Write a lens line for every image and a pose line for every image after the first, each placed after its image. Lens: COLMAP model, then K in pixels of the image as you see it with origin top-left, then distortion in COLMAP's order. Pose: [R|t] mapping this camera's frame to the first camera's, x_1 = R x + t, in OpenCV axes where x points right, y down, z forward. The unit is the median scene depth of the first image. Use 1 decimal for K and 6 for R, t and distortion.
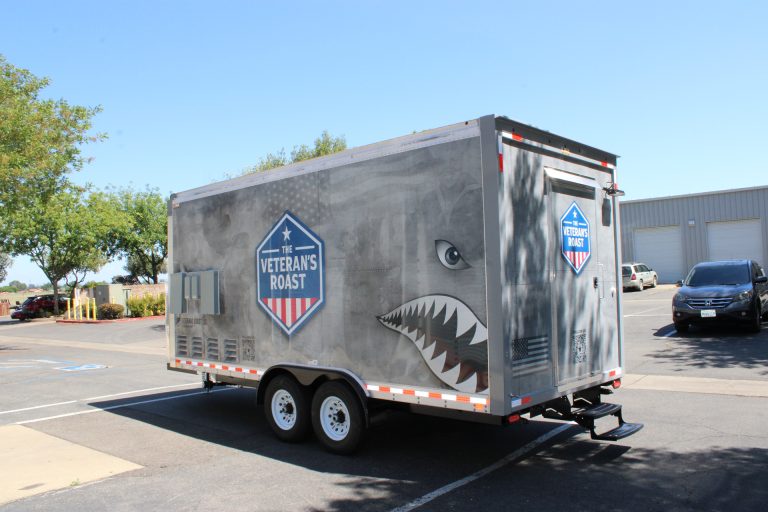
lens RADIAL K [[644.8, 0, 382.6], [0, 644.8, 260.2], [0, 0, 1]] dist [-0.110100, 0.081304]
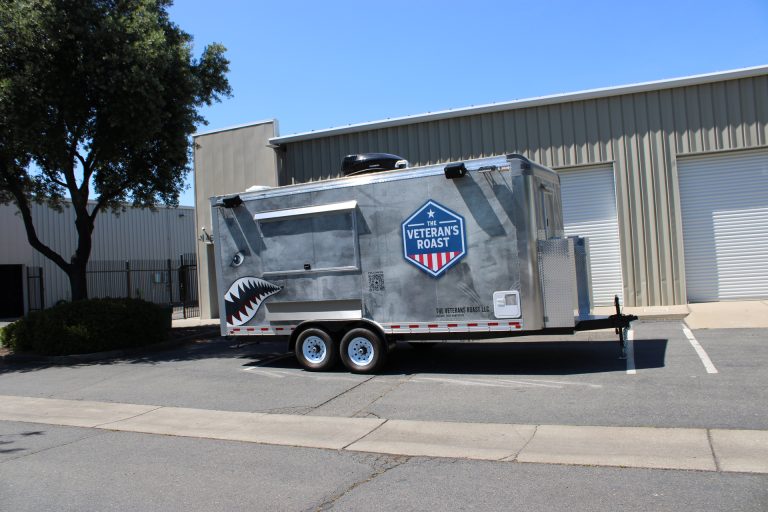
lens RADIAL K [[644.8, 0, 382.2], [0, 644.8, 254.7], [0, 0, 1]] dist [-0.110100, 0.081304]
pose [[0.953486, -0.045589, 0.297969, -0.754169], [0.037981, 0.998789, 0.031276, 0.006707], [-0.299034, -0.018504, 0.954063, -0.511598]]
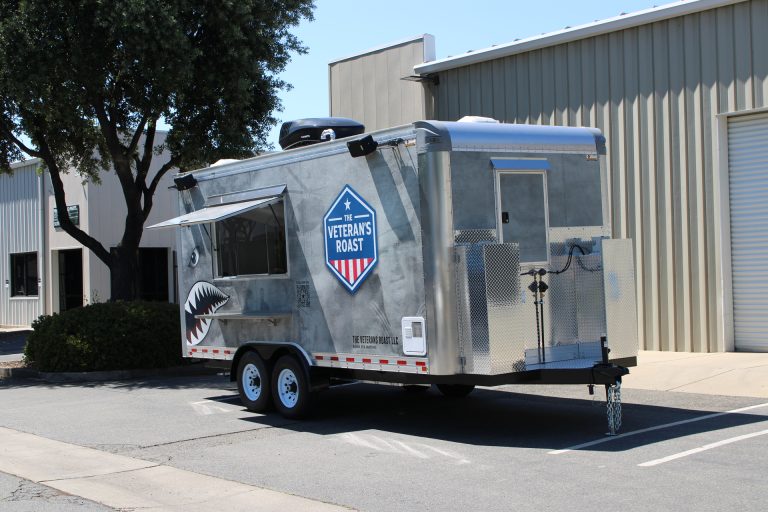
lens RADIAL K [[1172.9, 0, 386.8], [0, 1172.9, 256.0], [0, 0, 1]] dist [0.007909, 0.000000]
pose [[0.983194, -0.026429, -0.180641, 0.303590], [0.033889, 0.998690, 0.038336, -0.026583], [0.179391, -0.043813, 0.982802, -1.085653]]
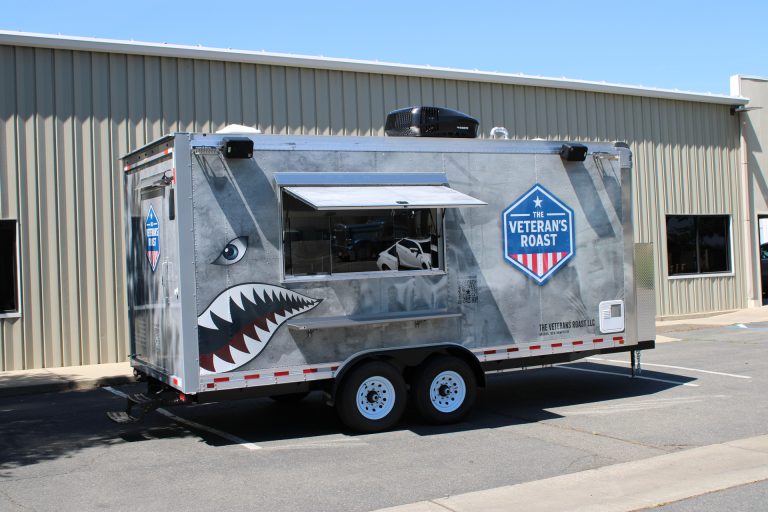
lens RADIAL K [[911.4, 0, 389.4], [0, 911.4, 256.5], [0, 0, 1]] dist [-0.004602, 0.000000]
pose [[0.326336, 0.001237, 0.945253, -1.926947], [-0.013267, 0.999907, 0.003271, 0.063357], [-0.945161, -0.013608, 0.326322, 0.692496]]
